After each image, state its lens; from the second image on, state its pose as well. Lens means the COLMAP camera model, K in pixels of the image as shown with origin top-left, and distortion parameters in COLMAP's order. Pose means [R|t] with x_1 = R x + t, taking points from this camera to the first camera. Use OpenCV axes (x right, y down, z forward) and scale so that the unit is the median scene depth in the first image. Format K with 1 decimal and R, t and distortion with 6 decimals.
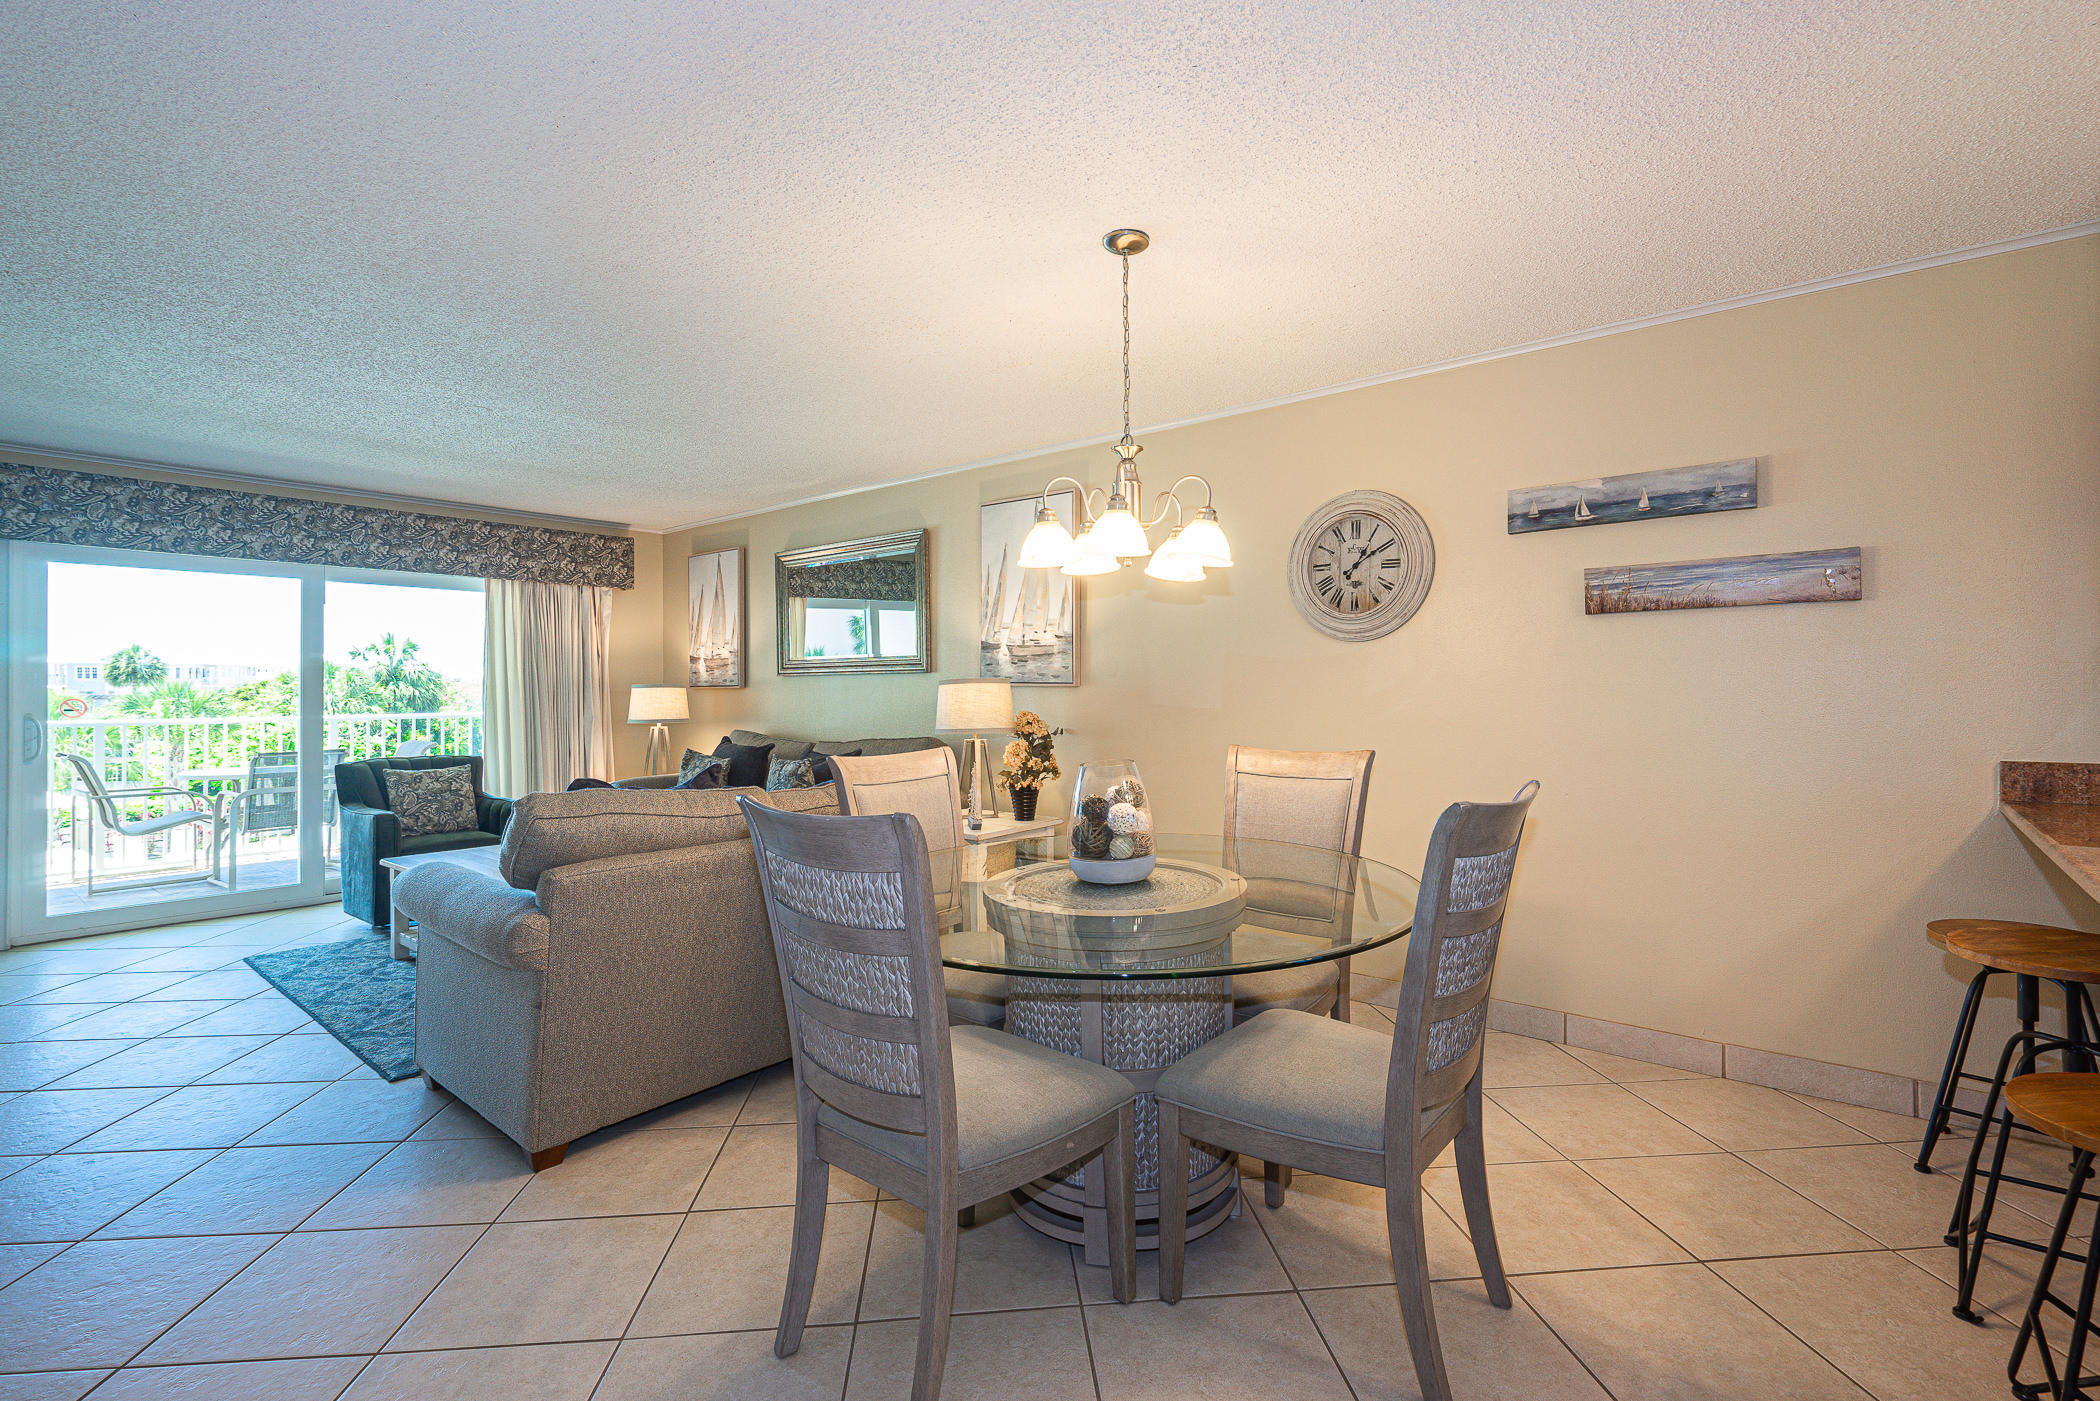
lens RADIAL K [[973.3, 0, 1051.6], [0, 973.3, 677.4], [0, 0, 1]] dist [-0.007506, 0.003826]
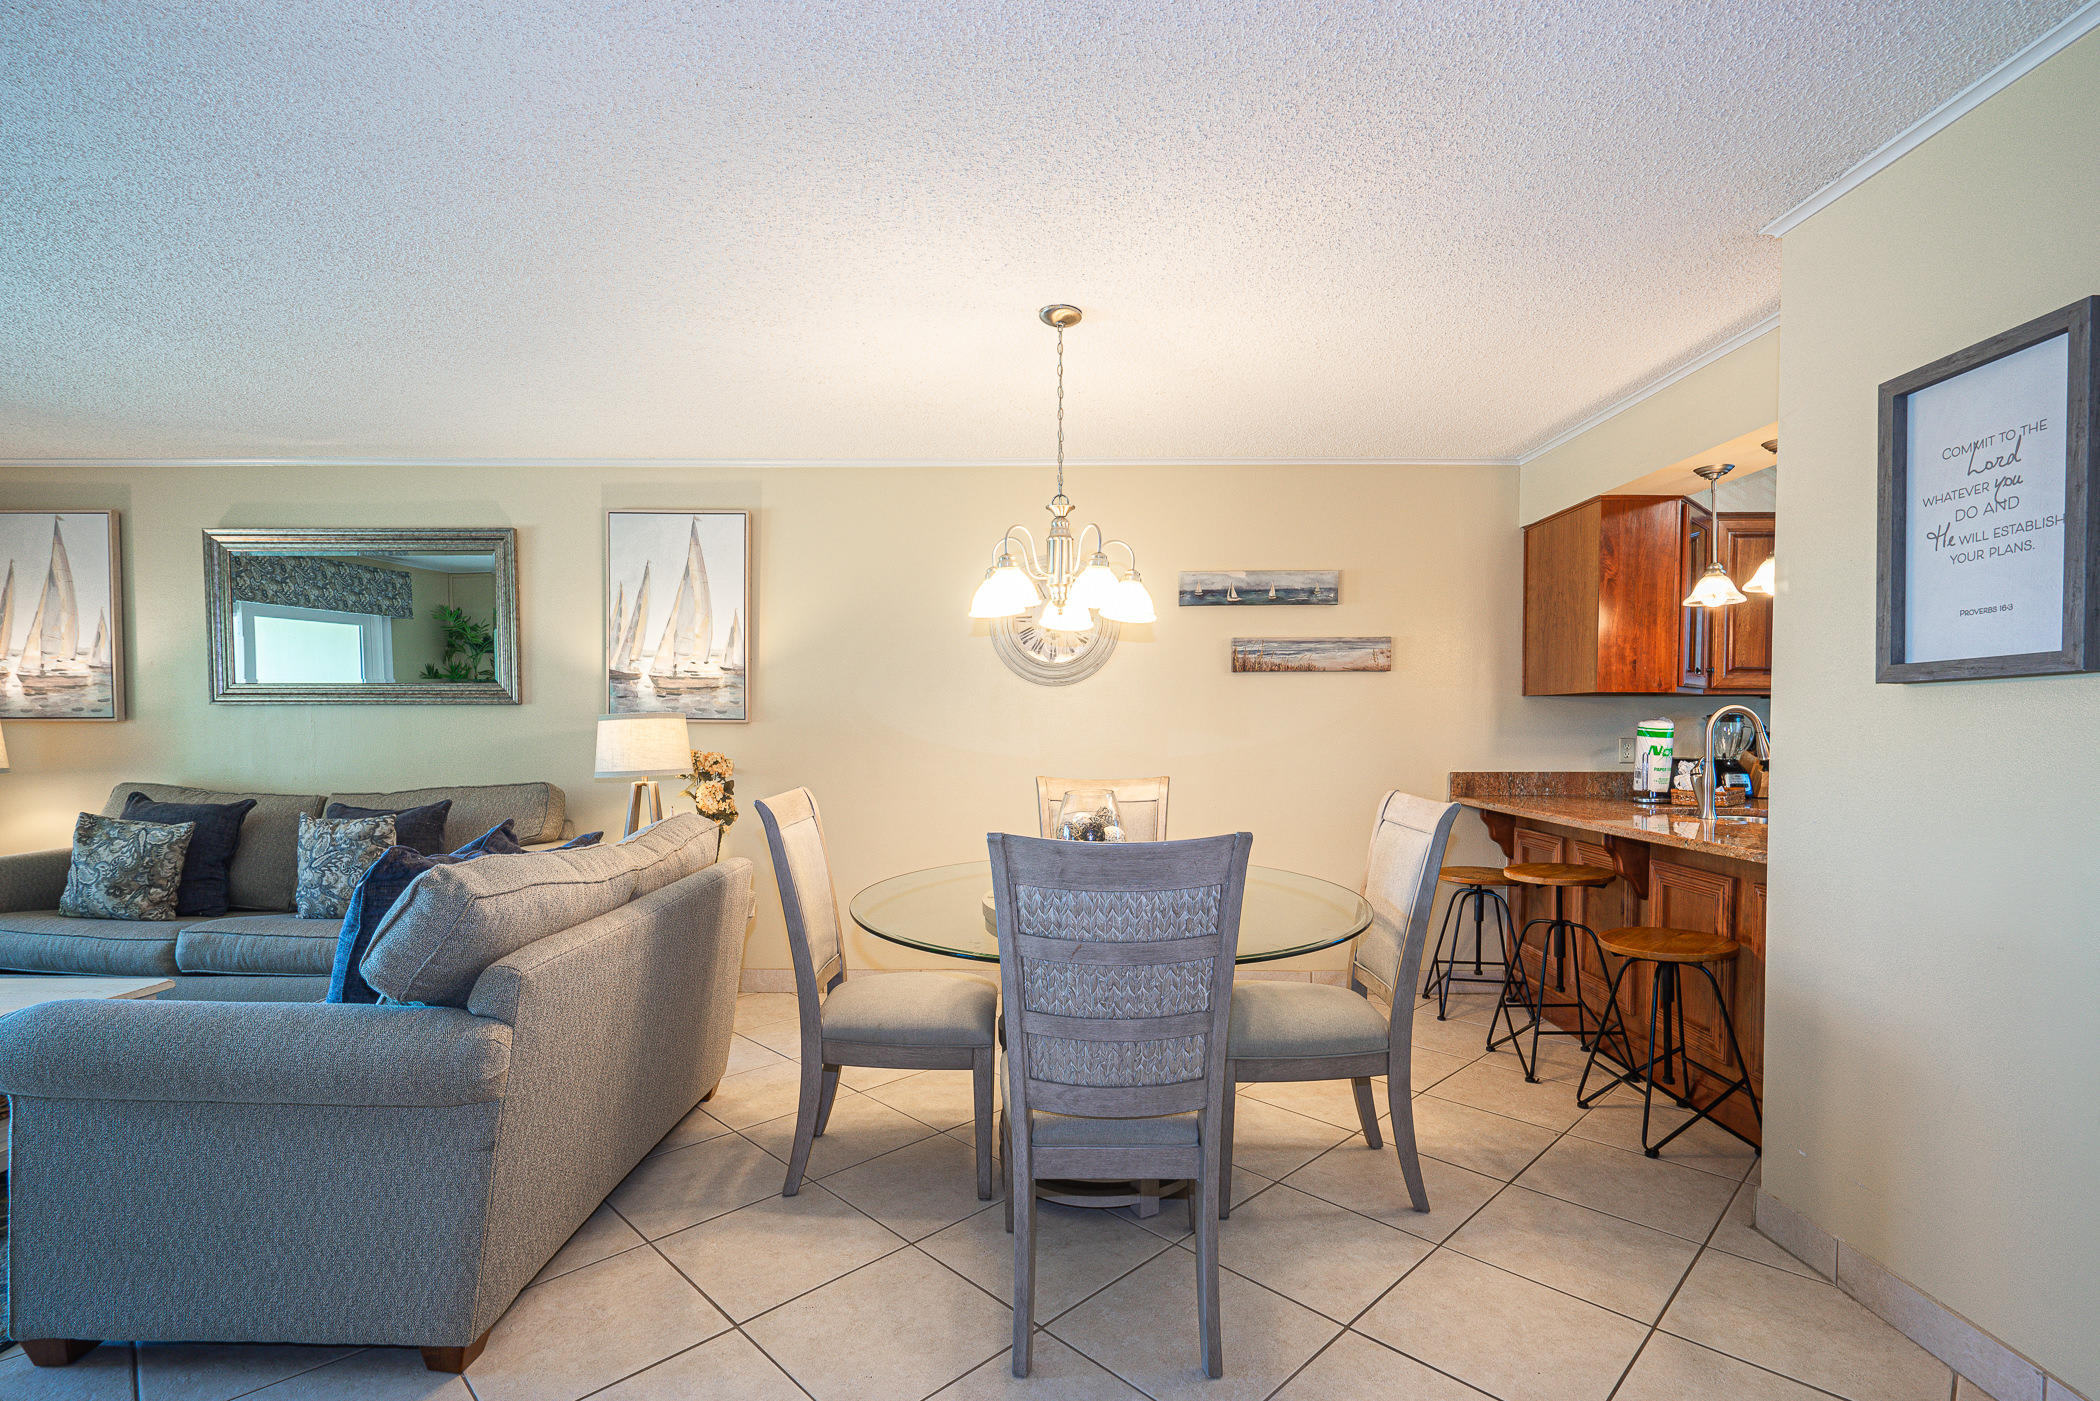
lens RADIAL K [[973.3, 0, 1061.0], [0, 973.3, 753.1], [0, 0, 1]] dist [-0.007506, 0.003826]
pose [[0.768692, -0.012806, 0.639492, -0.421901], [-0.012394, 0.999314, 0.034909, 0.002768], [-0.639500, -0.034760, 0.768005, 0.099346]]
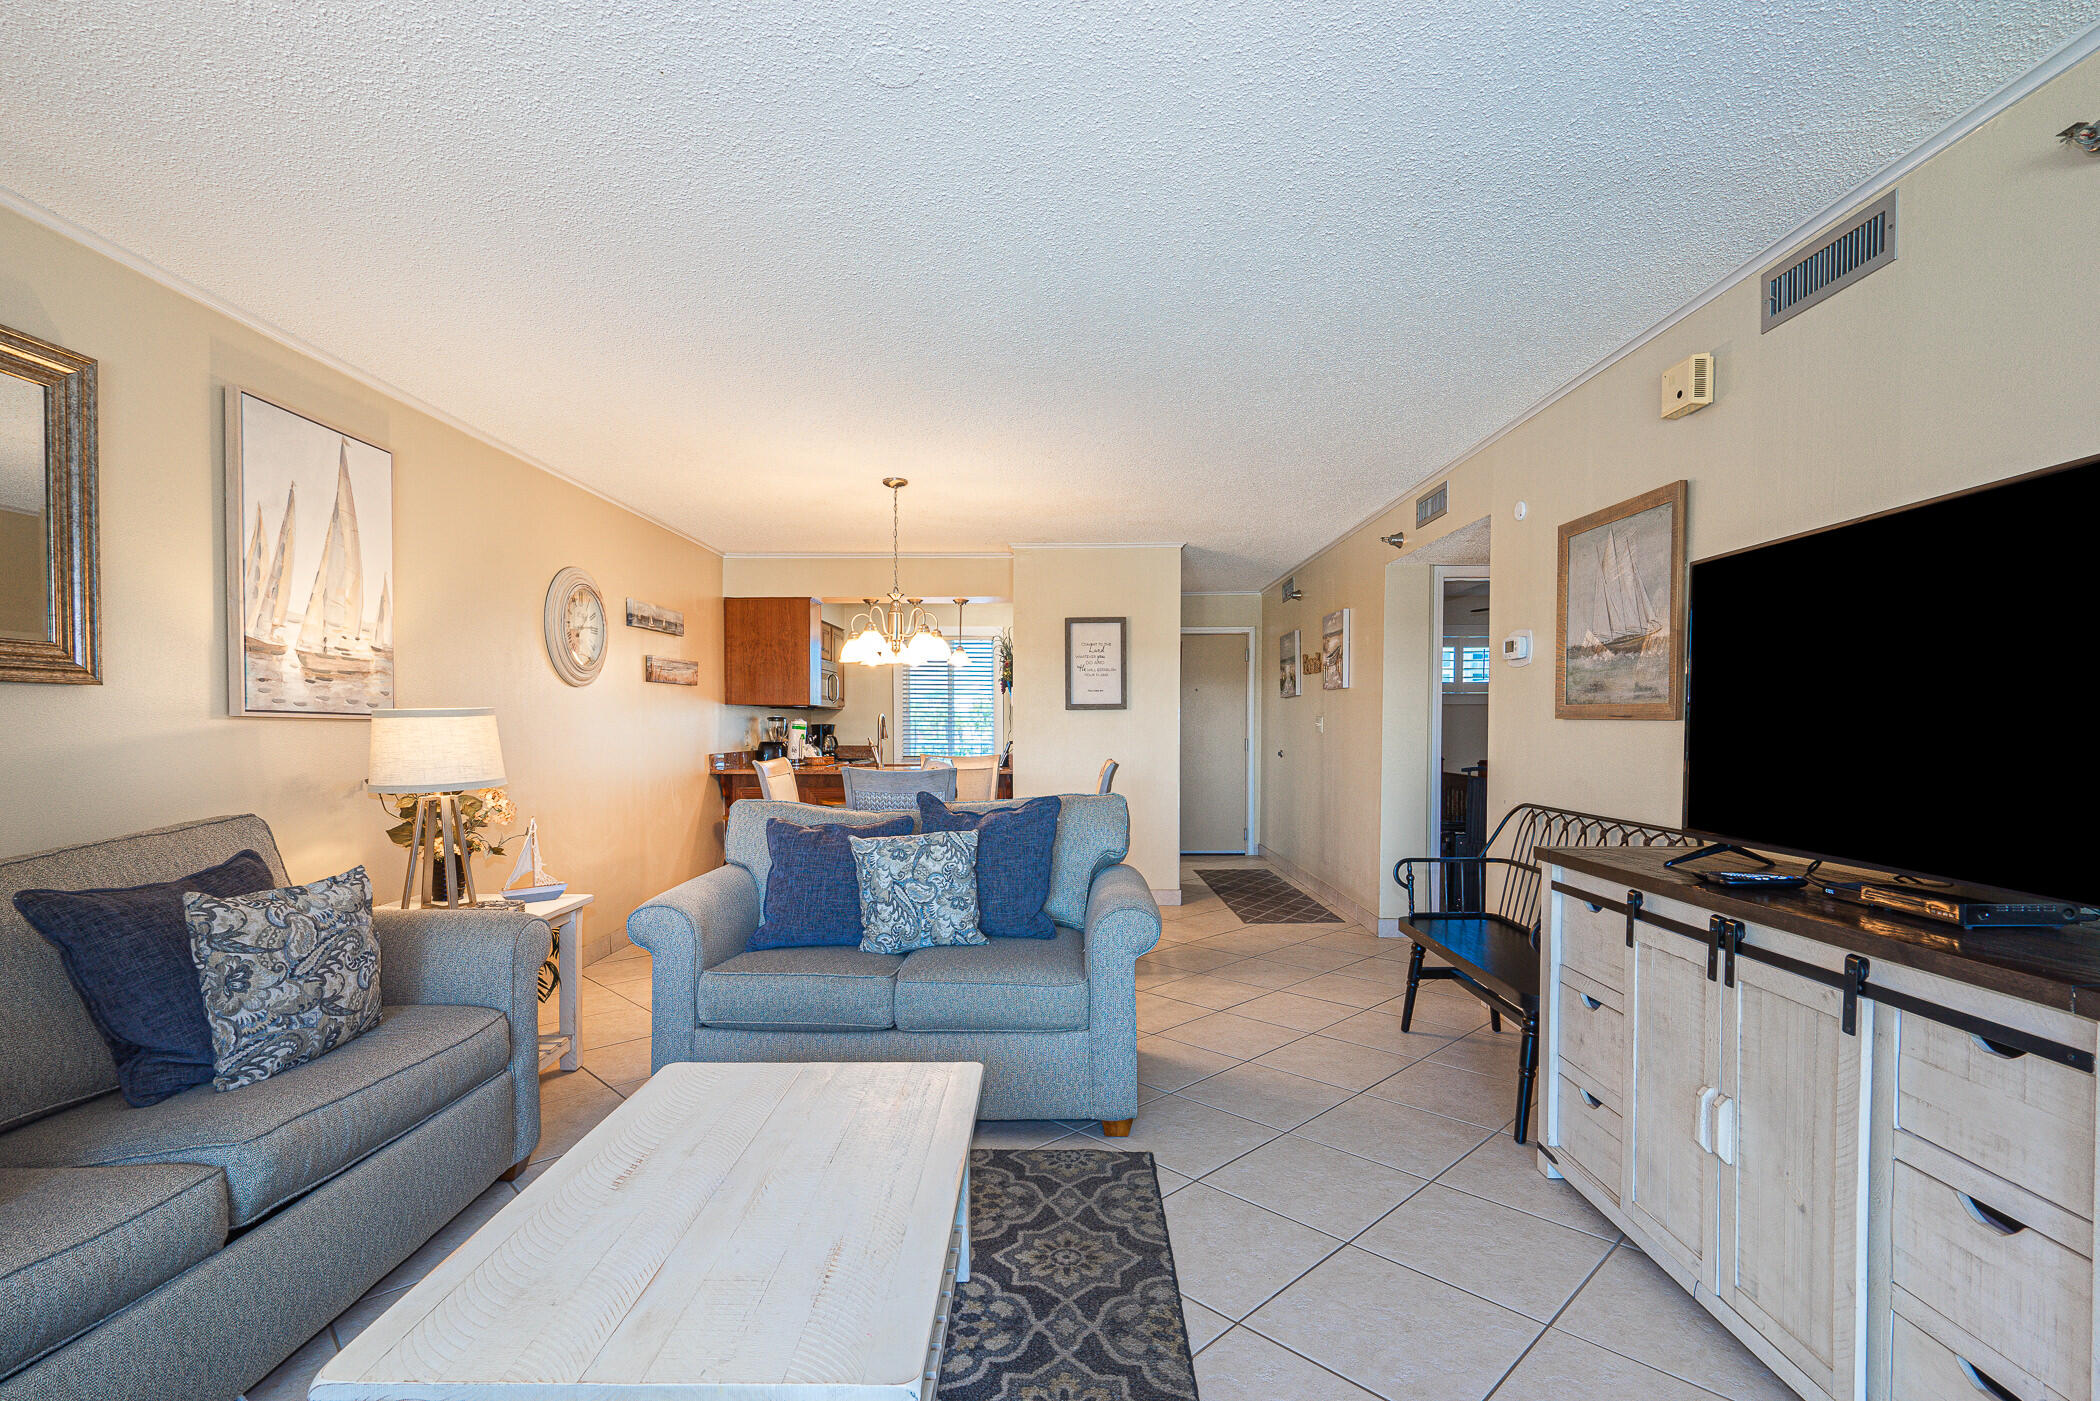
lens RADIAL K [[973.3, 0, 1059.3], [0, 973.3, 763.4], [0, 0, 1]] dist [-0.007506, 0.003826]
pose [[-0.637568, -0.025295, 0.769979, -1.059236], [-0.004875, 0.999573, 0.028801, 0.022921], [-0.770378, 0.014609, -0.637419, 1.322116]]
